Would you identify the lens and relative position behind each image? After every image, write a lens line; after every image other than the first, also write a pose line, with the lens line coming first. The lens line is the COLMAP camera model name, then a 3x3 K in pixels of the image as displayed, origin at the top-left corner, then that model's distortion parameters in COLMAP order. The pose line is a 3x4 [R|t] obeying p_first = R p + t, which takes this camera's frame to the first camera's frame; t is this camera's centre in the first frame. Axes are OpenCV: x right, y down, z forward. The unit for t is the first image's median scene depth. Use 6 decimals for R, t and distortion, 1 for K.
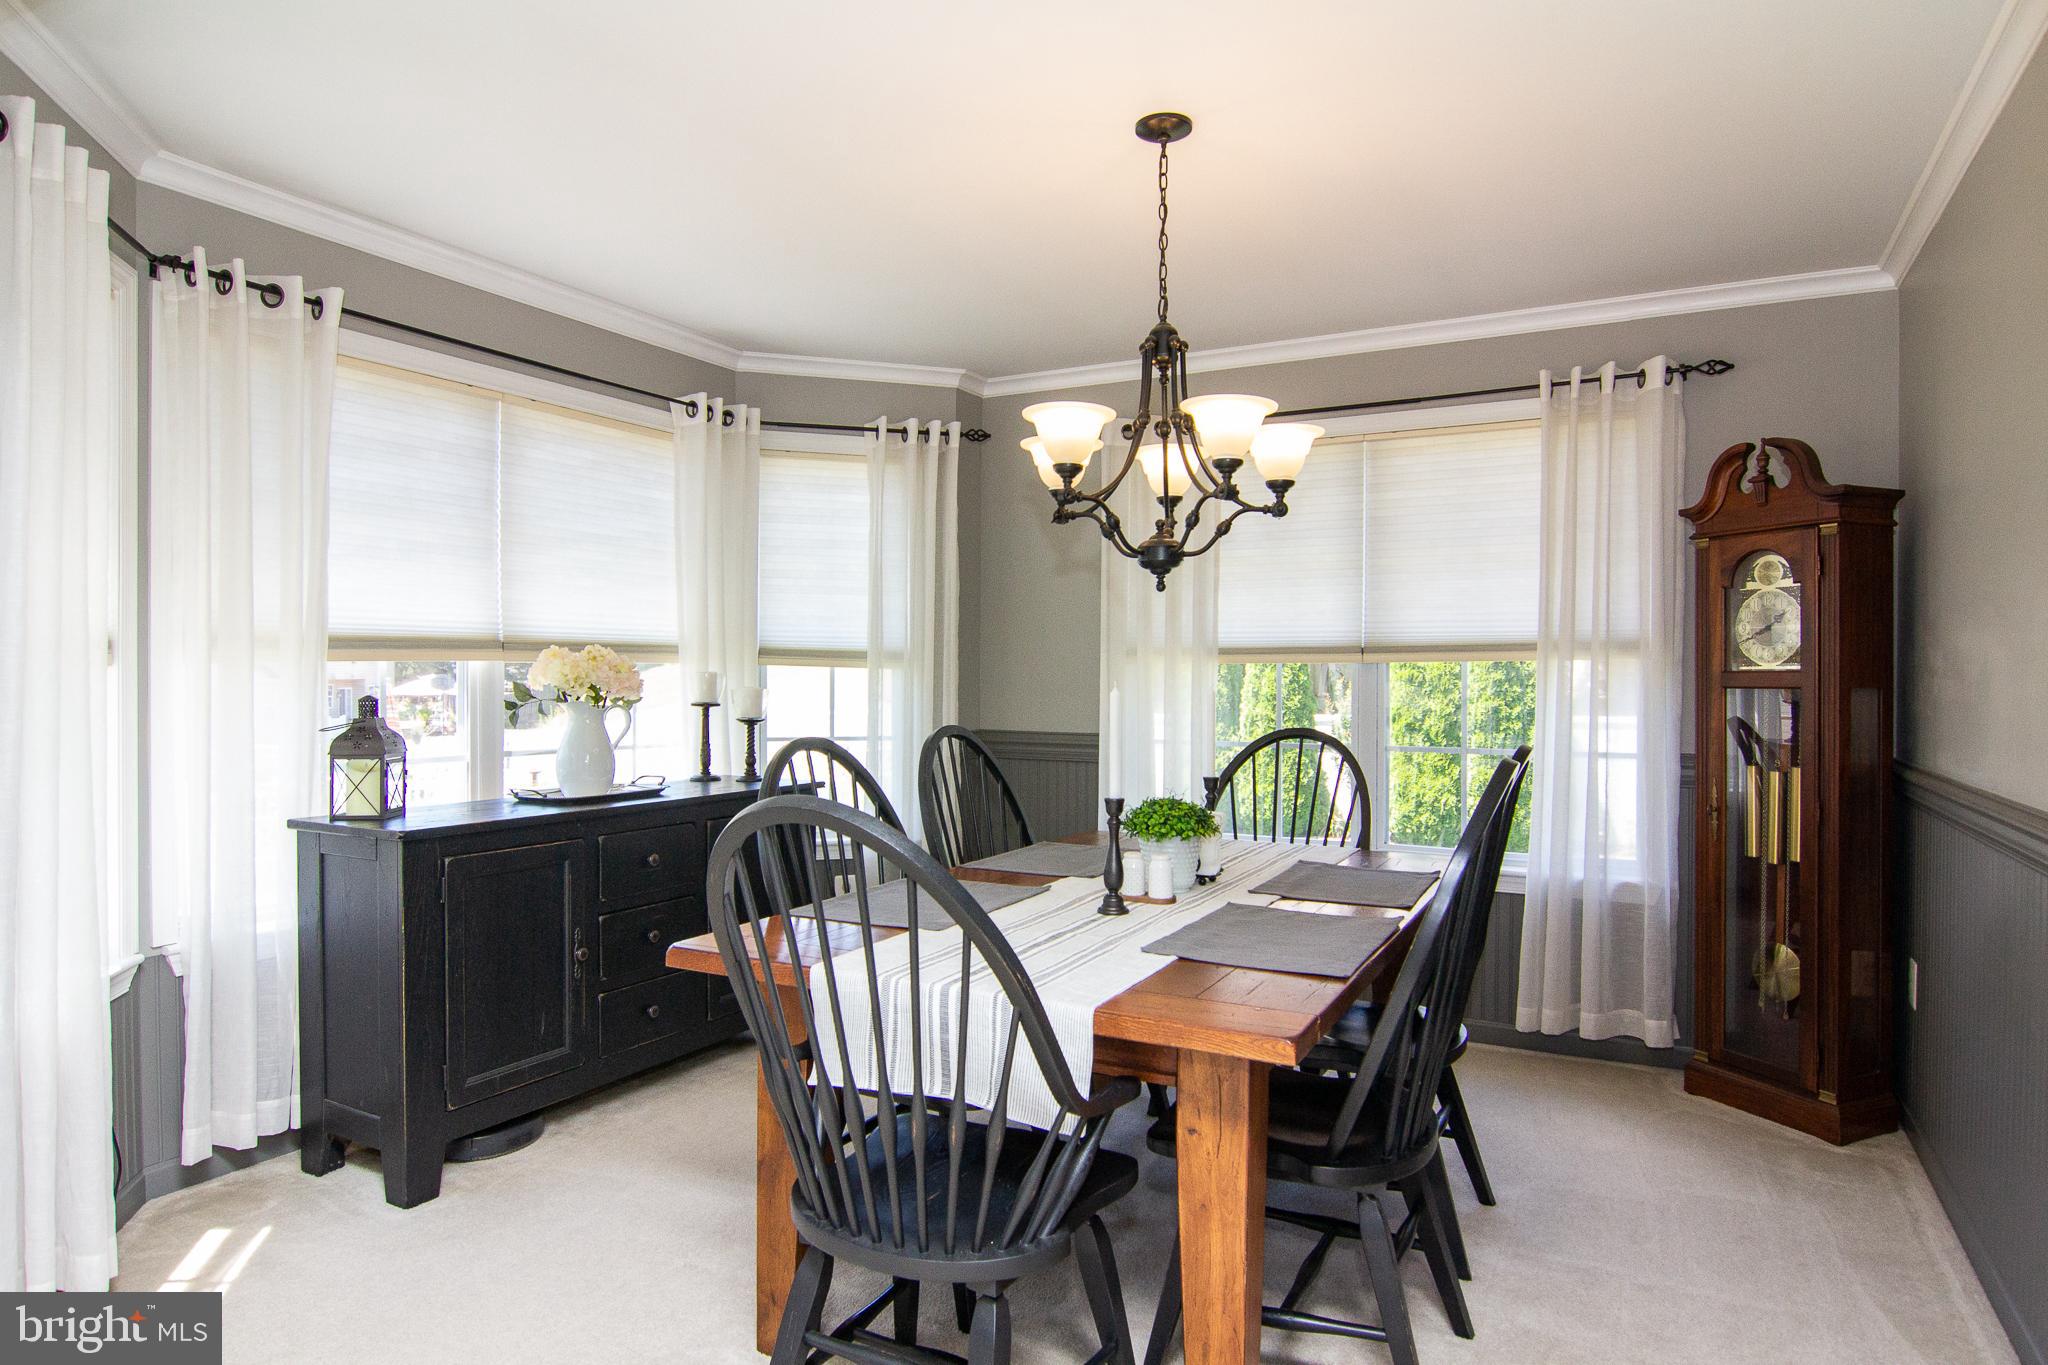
lens RADIAL K [[1179.1, 0, 1030.0], [0, 1179.1, 678.8], [0, 0, 1]] dist [0.000953, -0.000432]
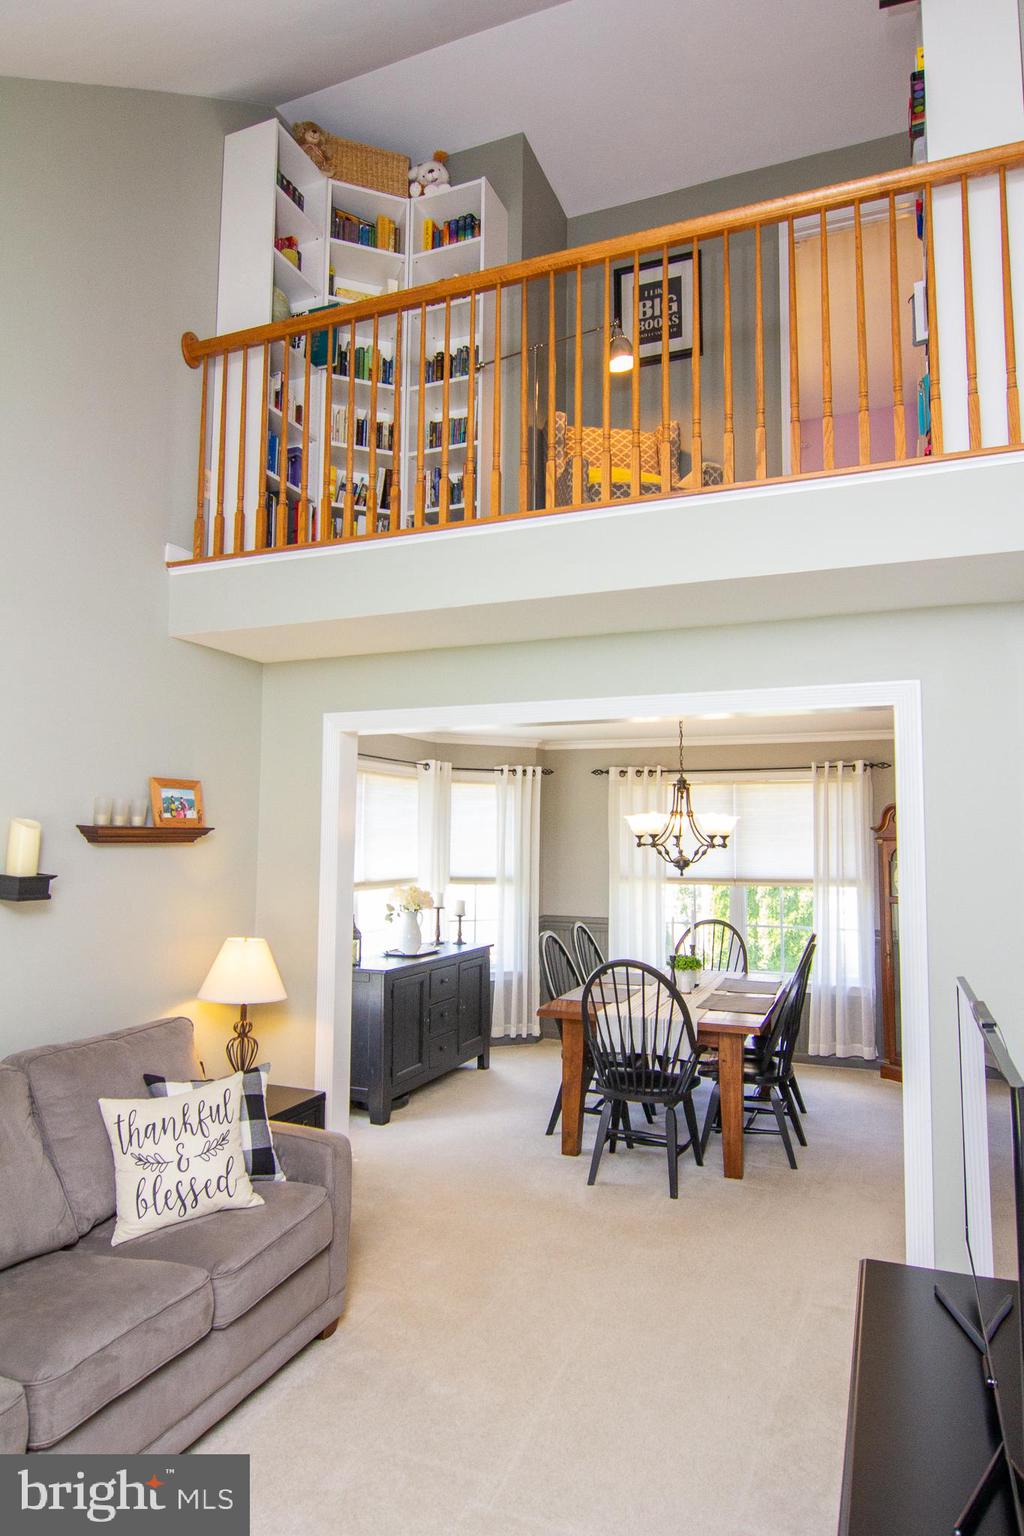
lens RADIAL K [[884.3, 0, 513.5], [0, 884.3, 771.5], [0, 0, 1]] dist [0.000953, -0.000432]
pose [[0.995261, 0.010356, 0.096687, -0.315192], [-0.002434, 0.996654, -0.081699, -0.099318], [-0.097209, 0.081076, 0.991956, -0.657775]]
